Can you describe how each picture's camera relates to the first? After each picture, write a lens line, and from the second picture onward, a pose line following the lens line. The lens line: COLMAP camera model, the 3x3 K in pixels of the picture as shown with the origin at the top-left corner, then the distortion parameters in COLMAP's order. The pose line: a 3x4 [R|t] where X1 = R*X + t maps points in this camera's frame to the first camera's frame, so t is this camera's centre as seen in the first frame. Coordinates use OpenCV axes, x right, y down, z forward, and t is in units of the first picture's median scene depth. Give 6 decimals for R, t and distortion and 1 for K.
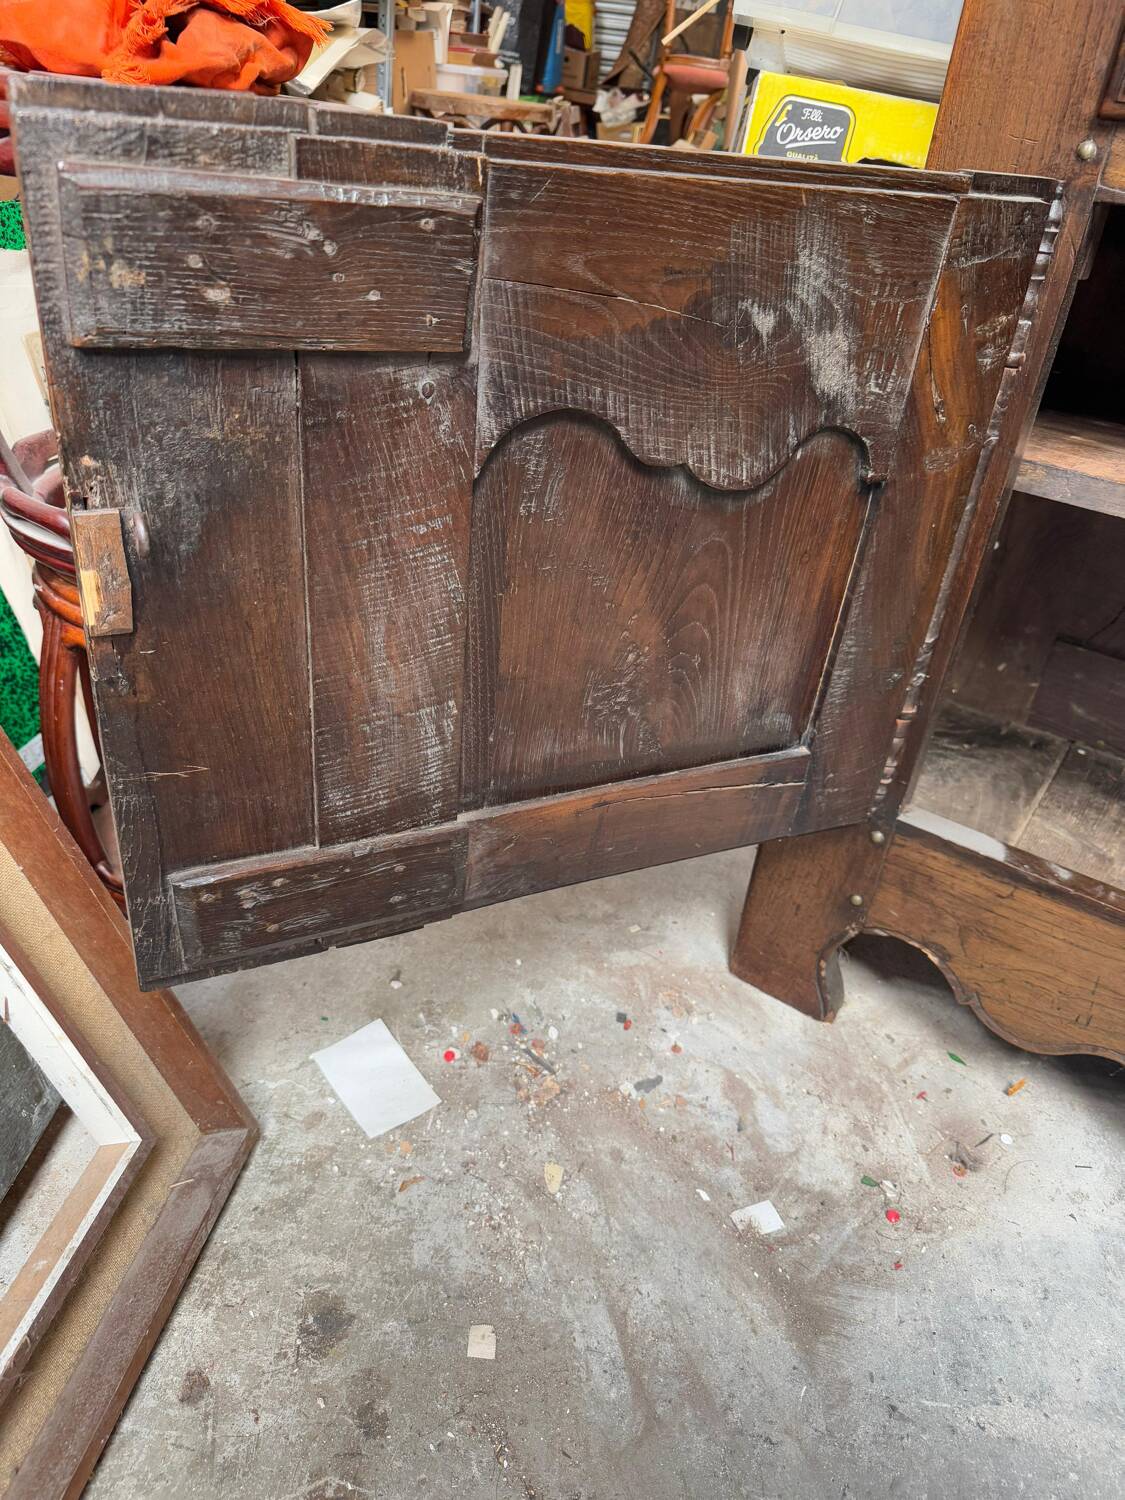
lens RADIAL K [[1070.5, 0, 544.1], [0, 1070.5, 749.6], [0, 0, 1]] dist [0.028387, -0.047857]
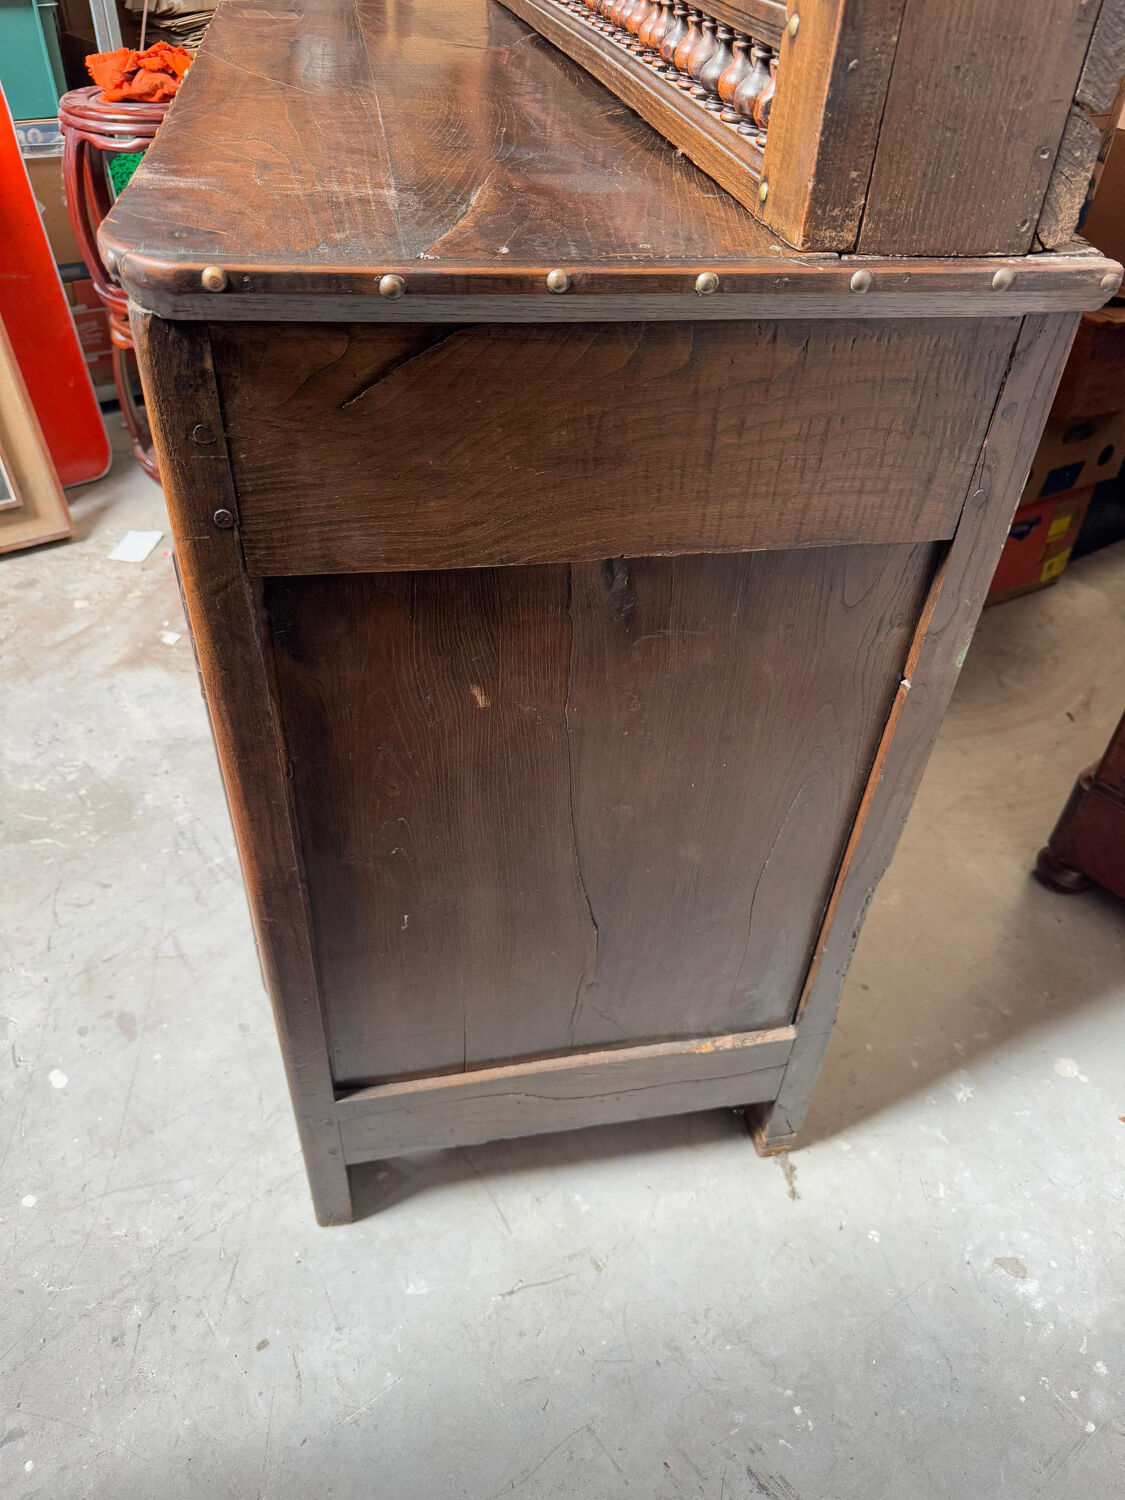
lens RADIAL K [[1070.5, 0, 558.9], [0, 1070.5, 747.3], [0, 0, 1]] dist [0.028387, -0.047857]
pose [[0.706843, 0.397891, -0.584855, 1.919163], [-0.330995, 0.916746, 0.223651, -0.107642], [0.625152, 0.035498, 0.779695, -0.201346]]
